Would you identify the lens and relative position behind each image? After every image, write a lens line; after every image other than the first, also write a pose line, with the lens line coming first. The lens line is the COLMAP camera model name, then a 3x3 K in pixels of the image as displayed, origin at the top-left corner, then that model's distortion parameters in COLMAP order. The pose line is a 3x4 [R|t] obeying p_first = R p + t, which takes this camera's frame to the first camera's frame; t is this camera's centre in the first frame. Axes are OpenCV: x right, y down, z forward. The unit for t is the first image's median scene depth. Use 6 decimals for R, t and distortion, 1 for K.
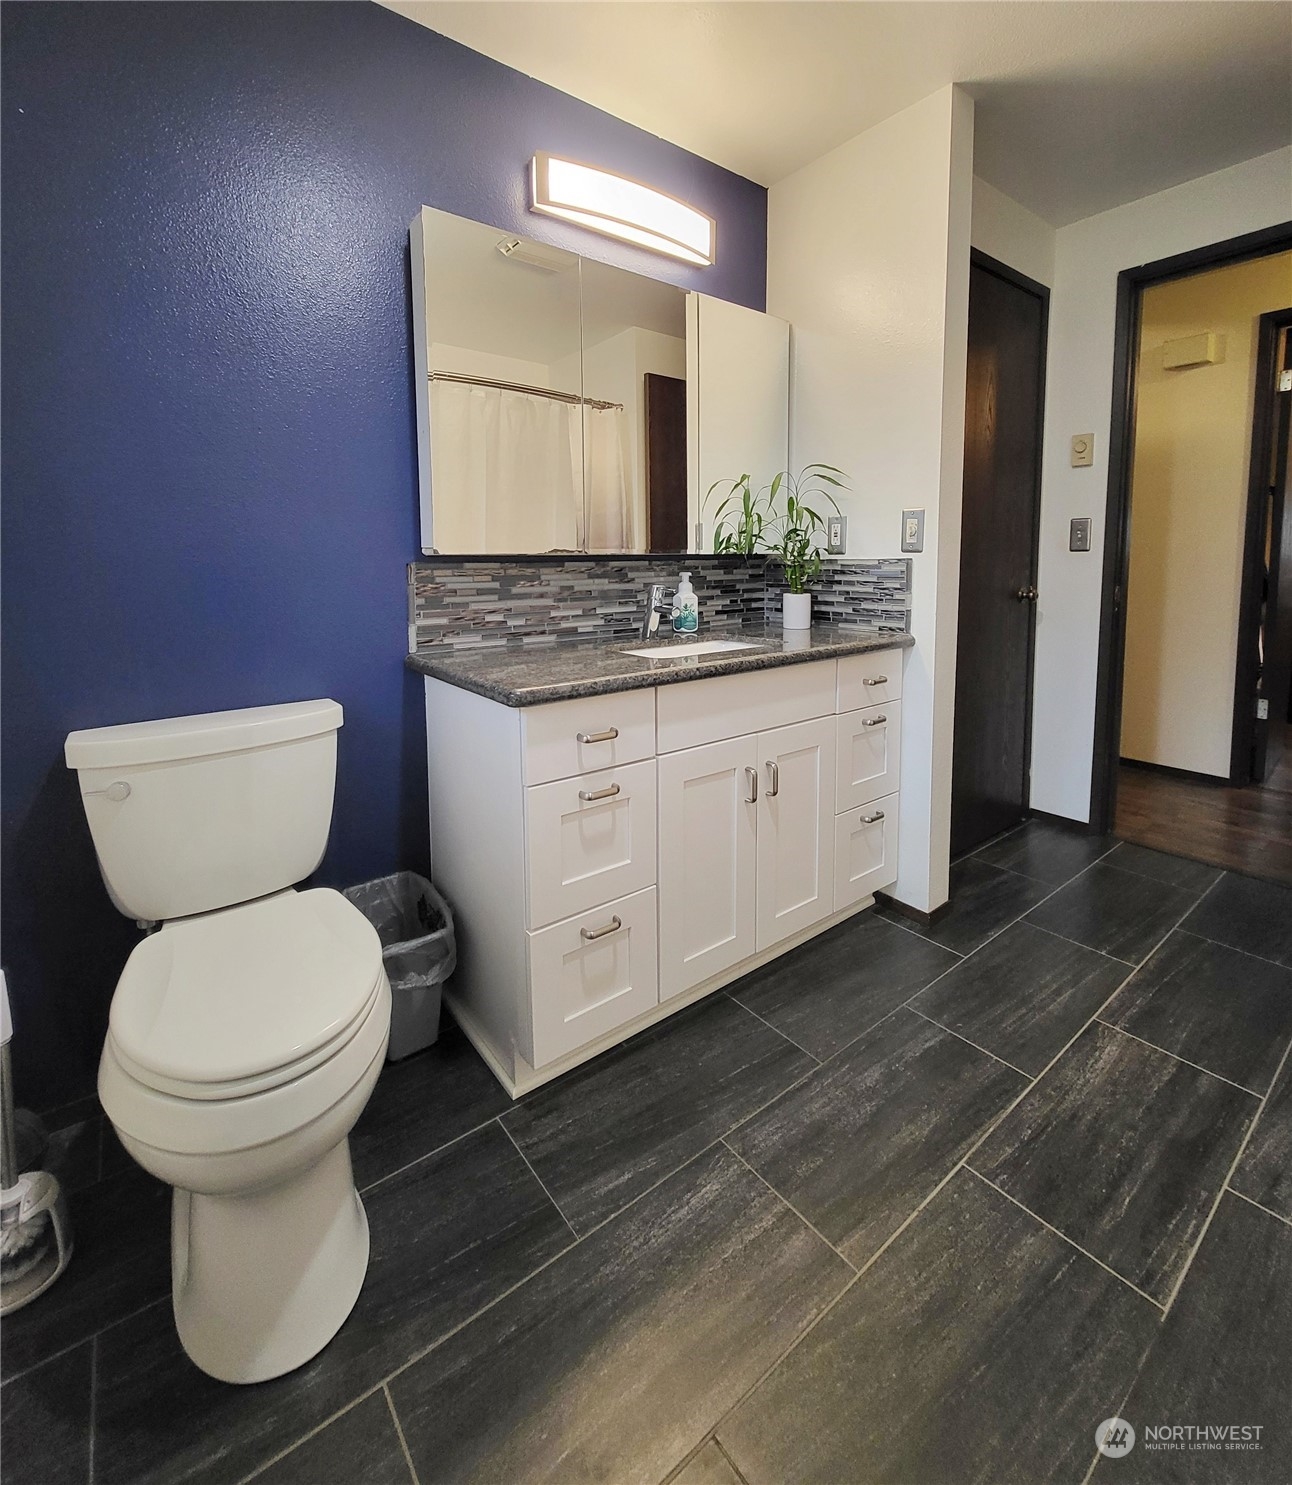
lens RADIAL K [[664.6, 0, 665.4], [0, 664.6, 611.5], [0, 0, 1]] dist [-0.001512, -0.000095]
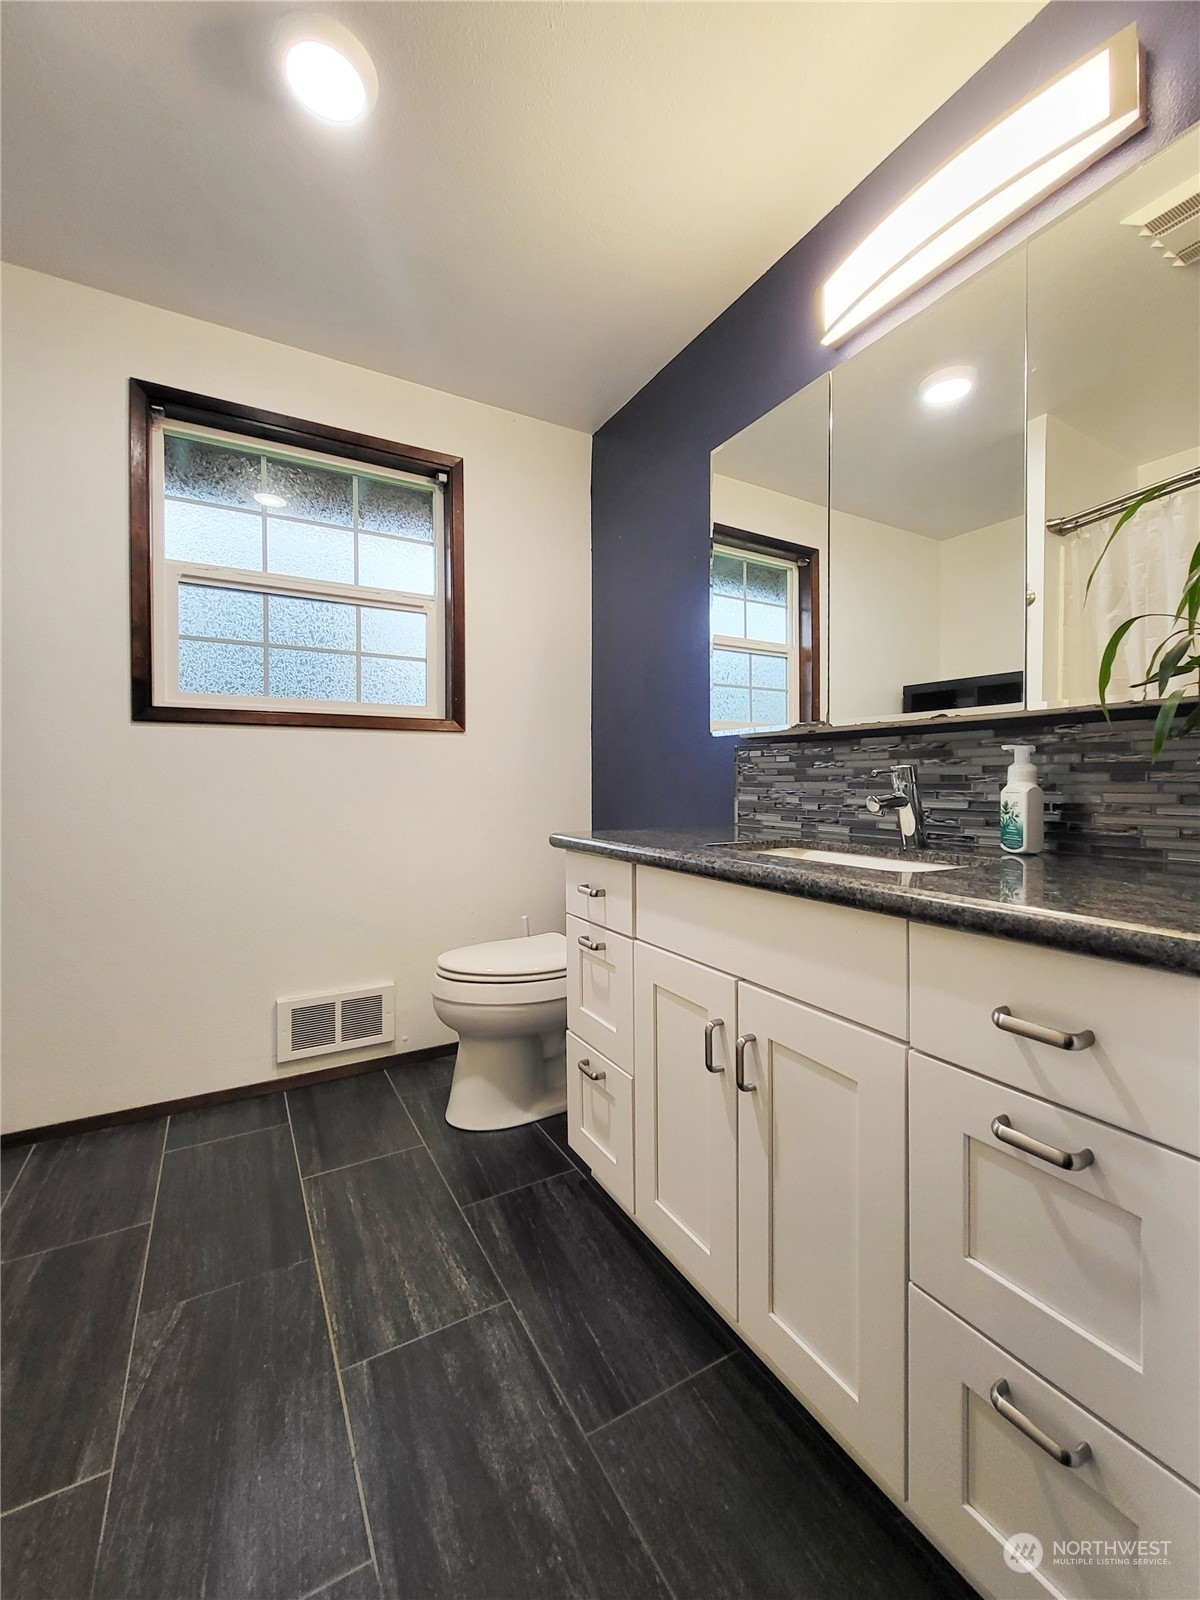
lens RADIAL K [[635.3, 0, 577.6], [0, 635.3, 783.5], [0, 0, 1]] dist [-0.006491, -0.000767]
pose [[-0.147322, 0.015123, -0.988973, 0.940682], [-0.079177, 0.996494, 0.027032, -0.018670], [0.985915, 0.082286, -0.145608, 1.102961]]
